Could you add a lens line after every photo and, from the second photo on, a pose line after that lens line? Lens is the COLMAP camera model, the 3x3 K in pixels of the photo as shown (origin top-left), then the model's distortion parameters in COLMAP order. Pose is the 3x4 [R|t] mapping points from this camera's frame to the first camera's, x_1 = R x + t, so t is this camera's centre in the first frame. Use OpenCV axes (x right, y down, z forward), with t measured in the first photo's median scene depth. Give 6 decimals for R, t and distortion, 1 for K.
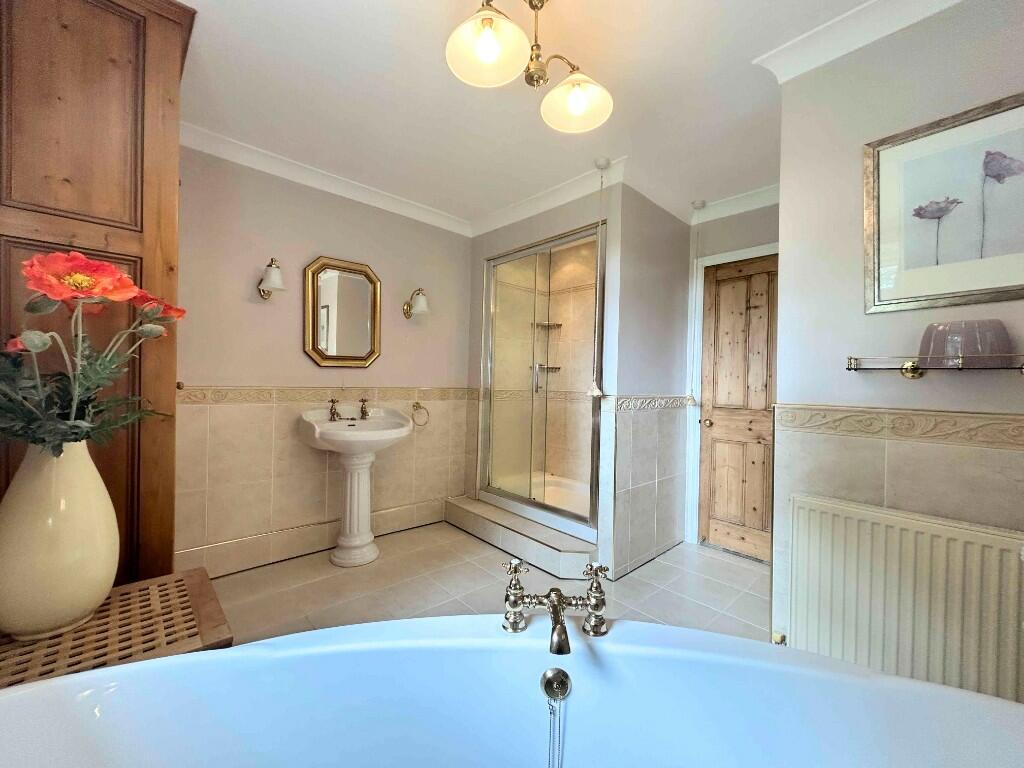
lens RADIAL K [[409.1, 0, 512.0], [0, 409.1, 384.0], [0, 0, 1]] dist [0.000921, 0.000184]
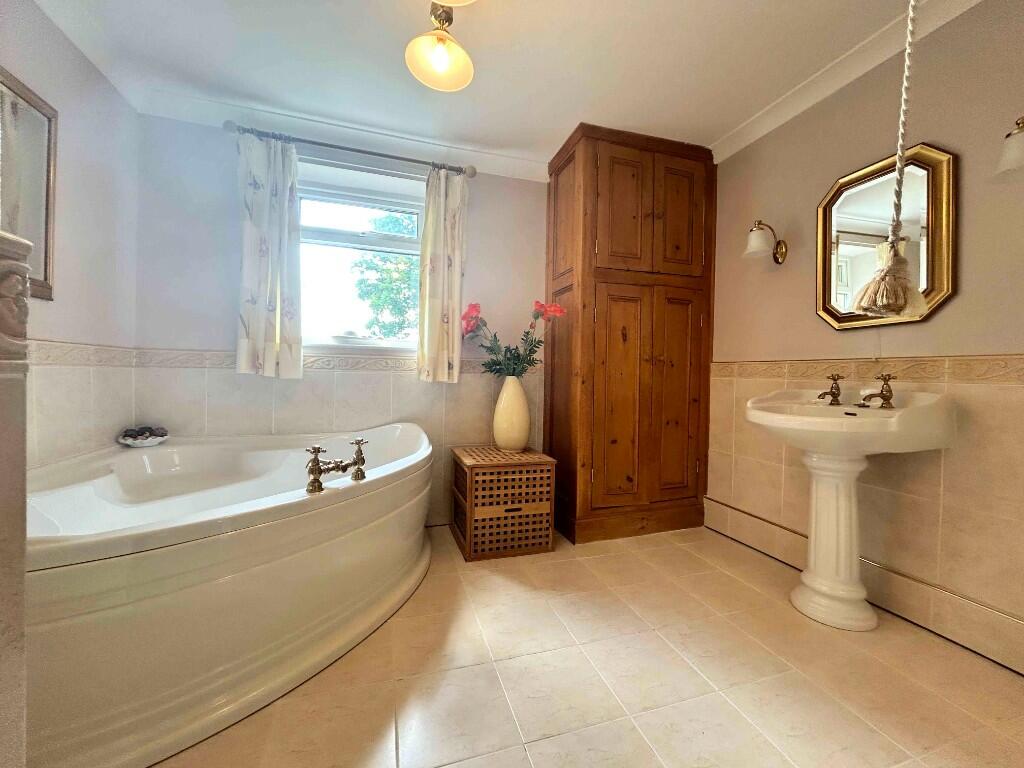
lens RADIAL K [[409.1, 0, 512.0], [0, 409.1, 384.0], [0, 0, 1]] dist [0.000921, 0.000184]
pose [[-0.427655, 0.019813, -0.903725, 0.449420], [-0.006400, 0.999668, 0.024945, 0.037944], [0.903919, 0.016451, -0.427387, 0.812092]]
